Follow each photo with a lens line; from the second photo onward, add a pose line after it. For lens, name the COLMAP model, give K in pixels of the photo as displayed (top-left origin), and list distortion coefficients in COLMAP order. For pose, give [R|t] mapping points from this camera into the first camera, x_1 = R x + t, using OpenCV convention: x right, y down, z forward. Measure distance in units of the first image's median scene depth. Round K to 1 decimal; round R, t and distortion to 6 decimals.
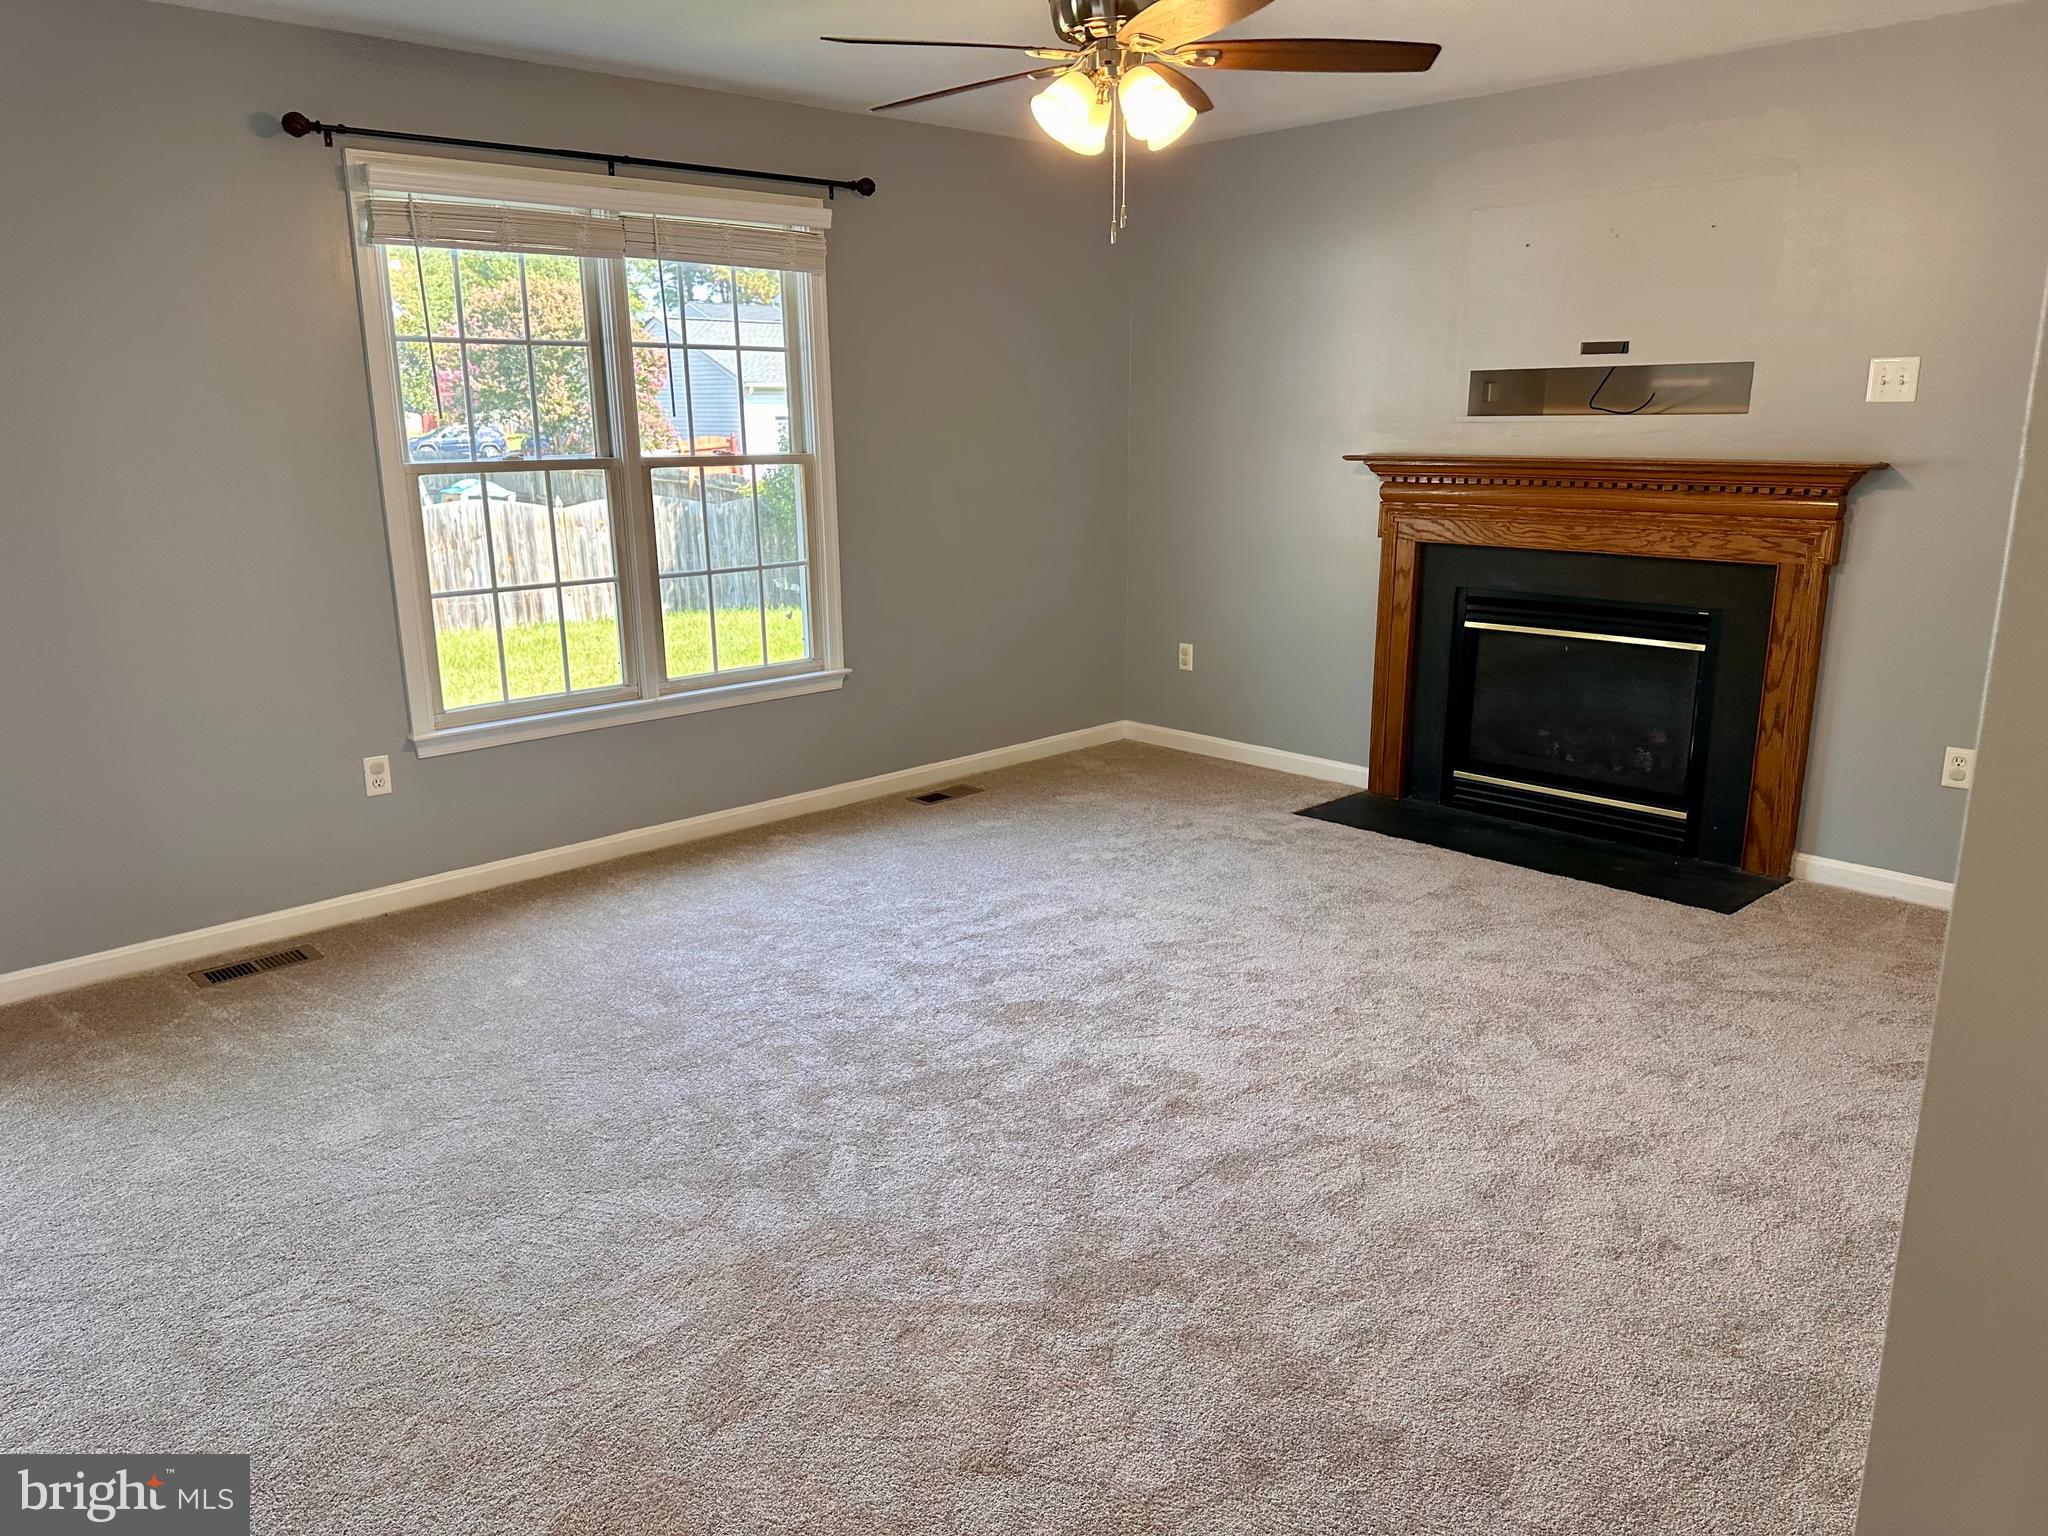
lens RADIAL K [[1446.5, 0, 1029.3], [0, 1446.5, 787.0], [0, 0, 1]] dist [0.067685, -0.055960]
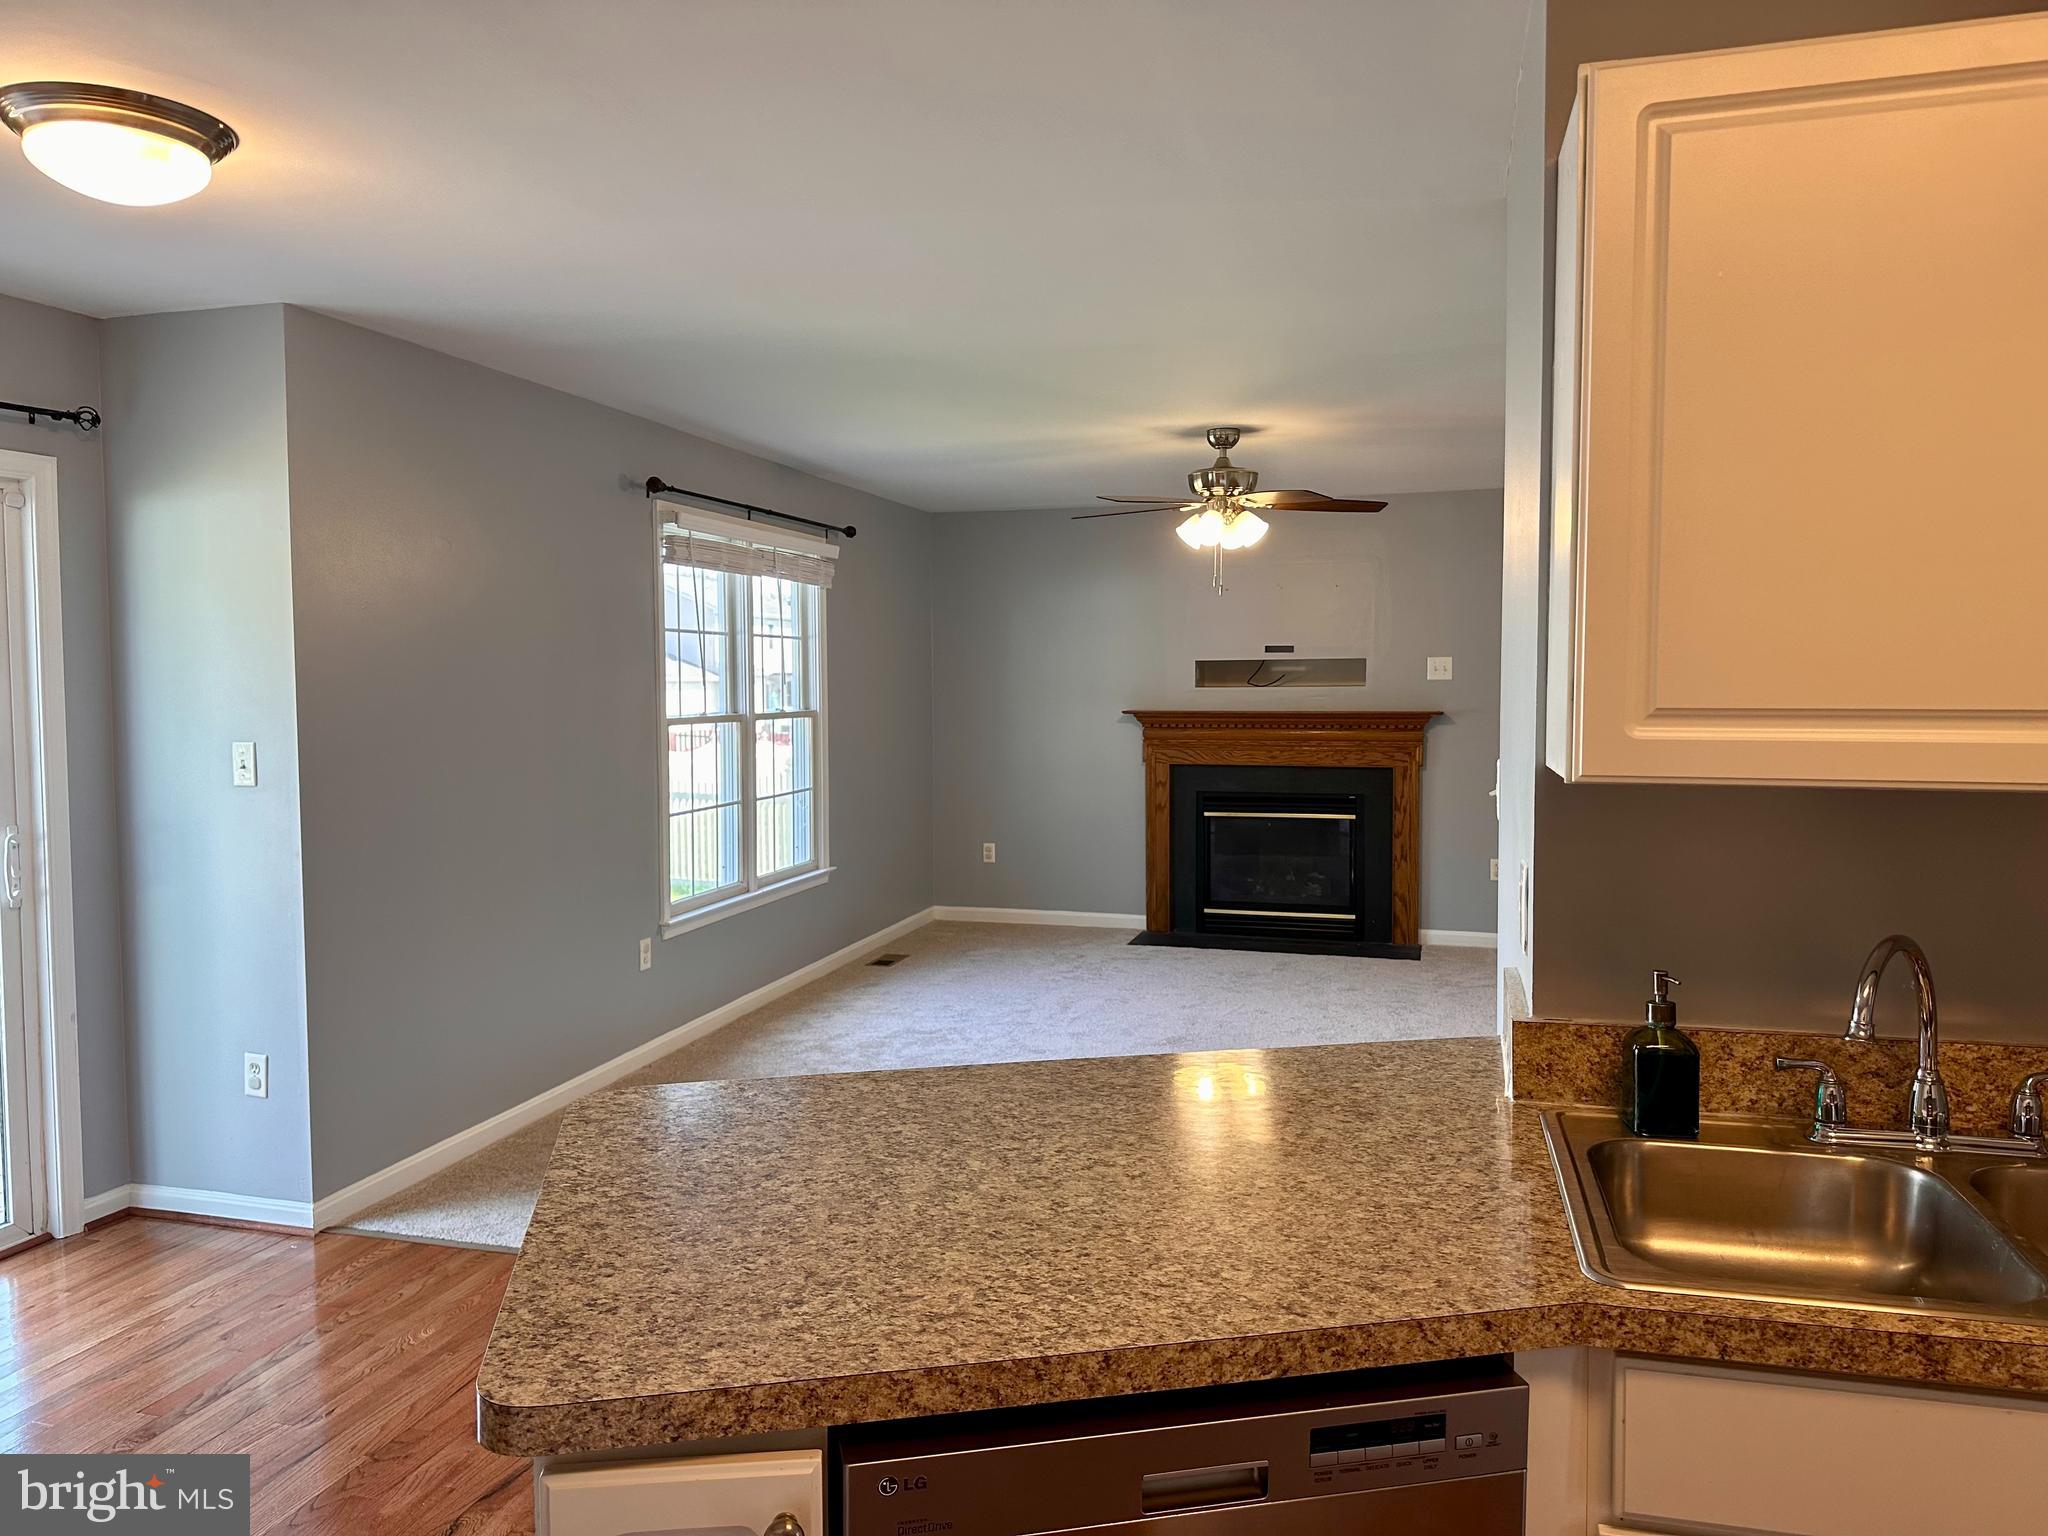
lens RADIAL K [[1446.5, 0, 1008.9], [0, 1446.5, 769.8], [0, 0, 1]] dist [0.067685, -0.055960]
pose [[0.855897, -0.025825, 0.516501, -0.737973], [0.126336, 0.978933, -0.160406, 0.070371], [-0.501477, 0.202544, 0.841128, -0.237632]]
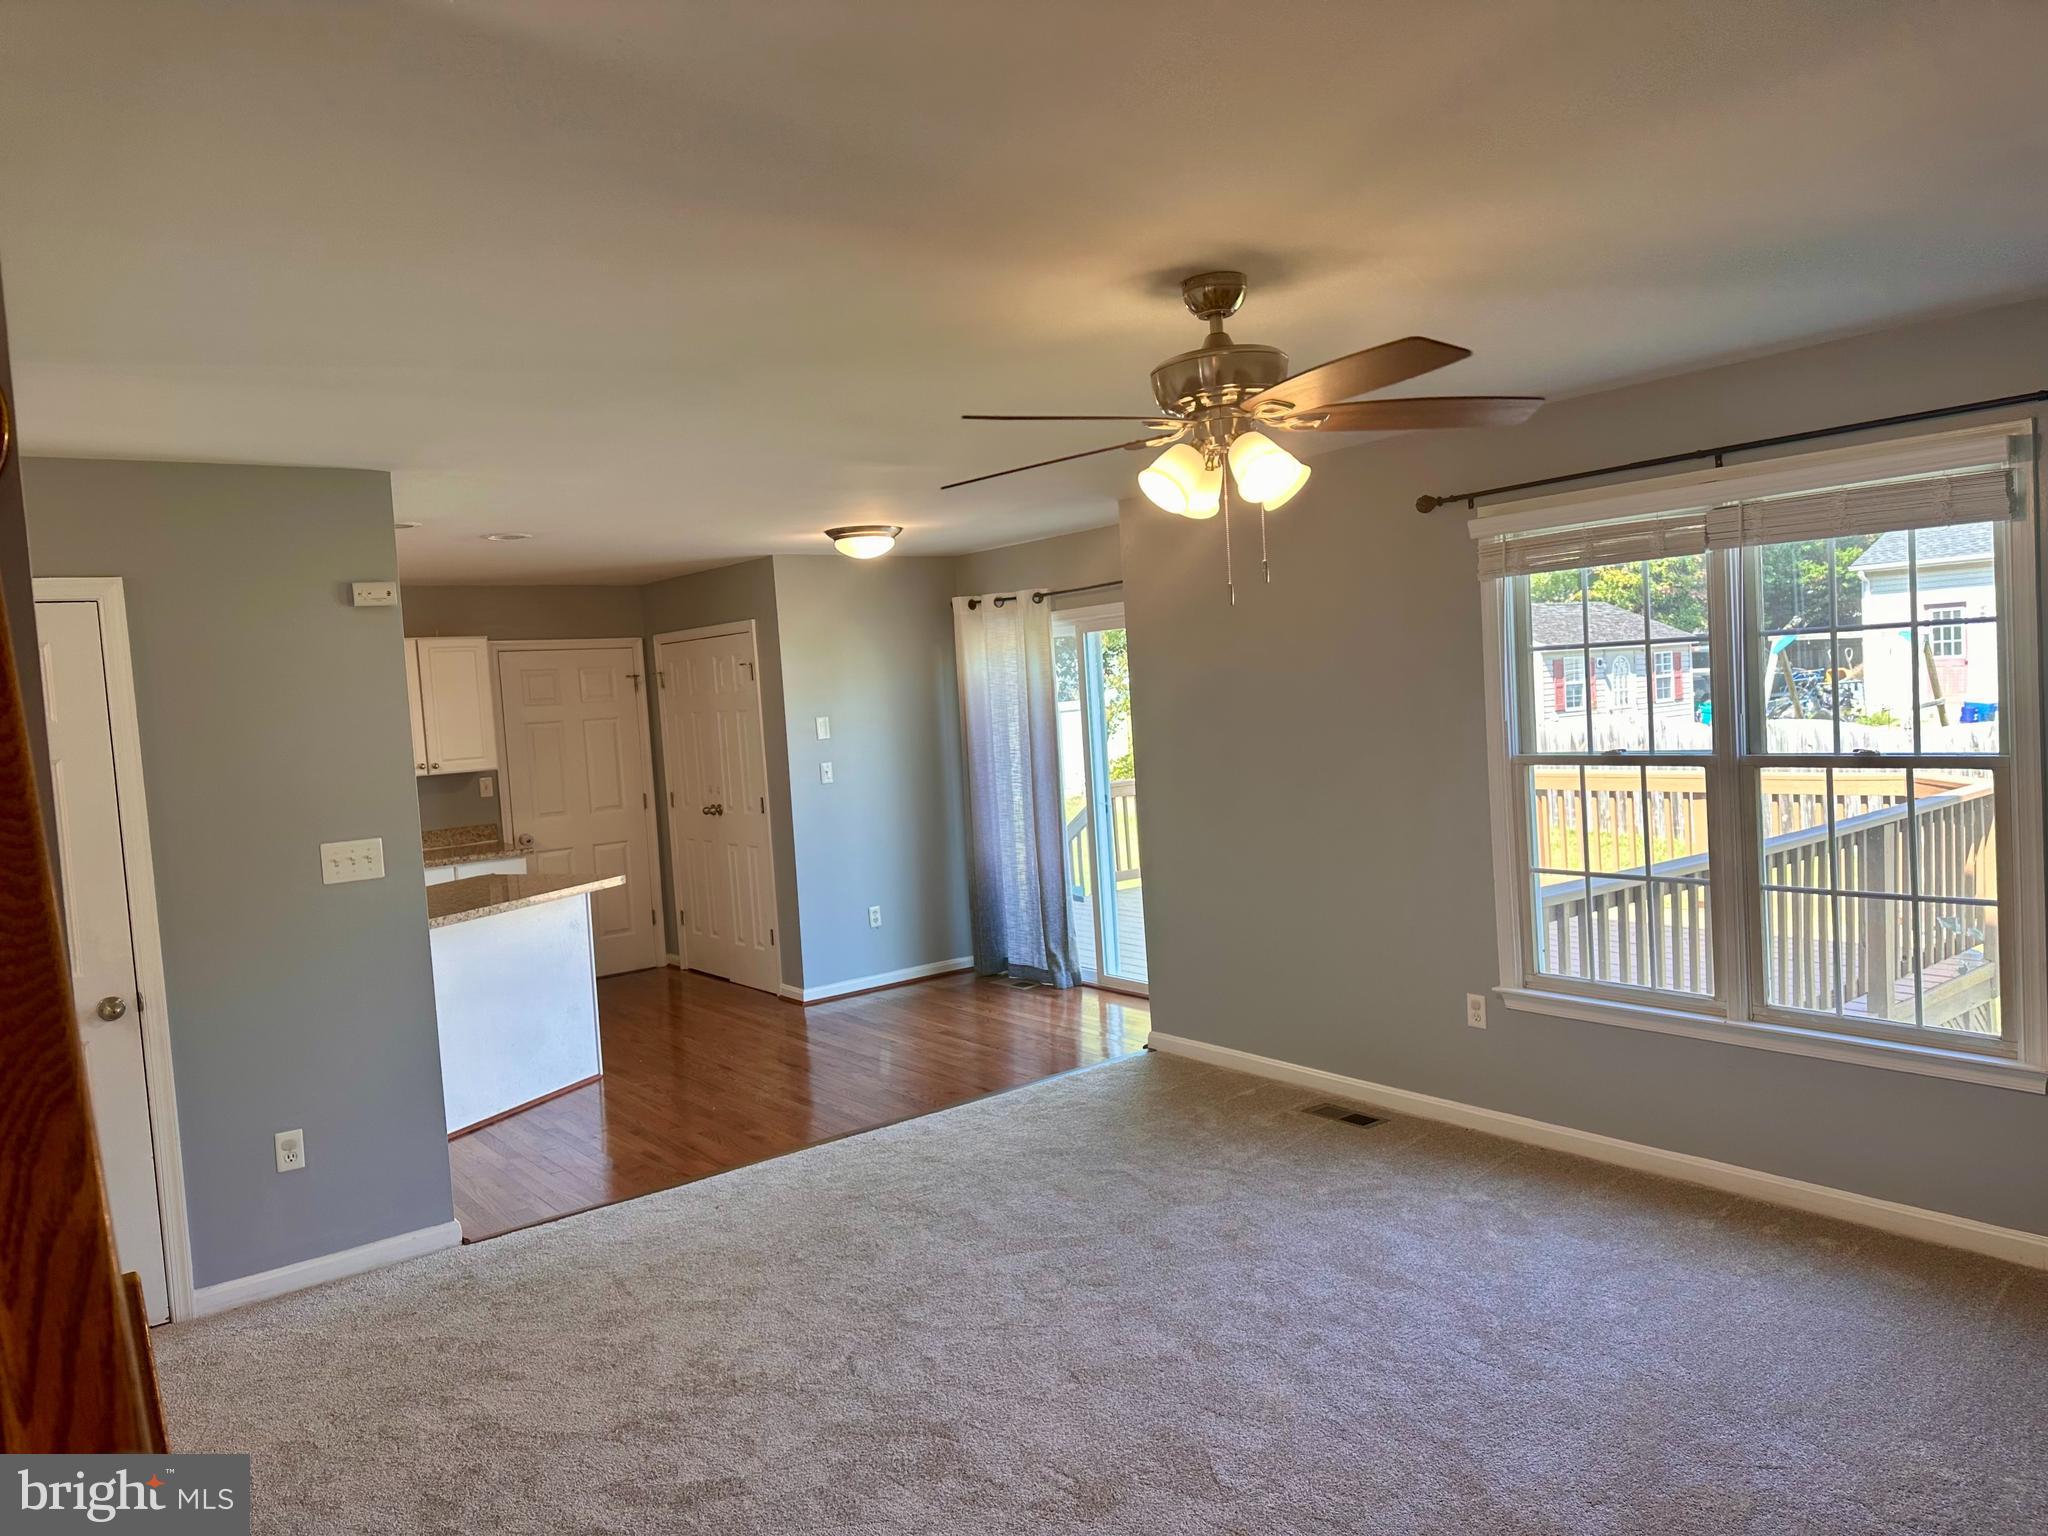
lens RADIAL K [[1446.5, 0, 1025.9], [0, 1446.5, 780.2], [0, 0, 1]] dist [0.067685, -0.055960]
pose [[-0.128889, 0.074912, -0.988825, 0.664118], [-0.194267, 0.975914, 0.099256, -0.209080], [0.972444, 0.204889, -0.111232, 0.660410]]
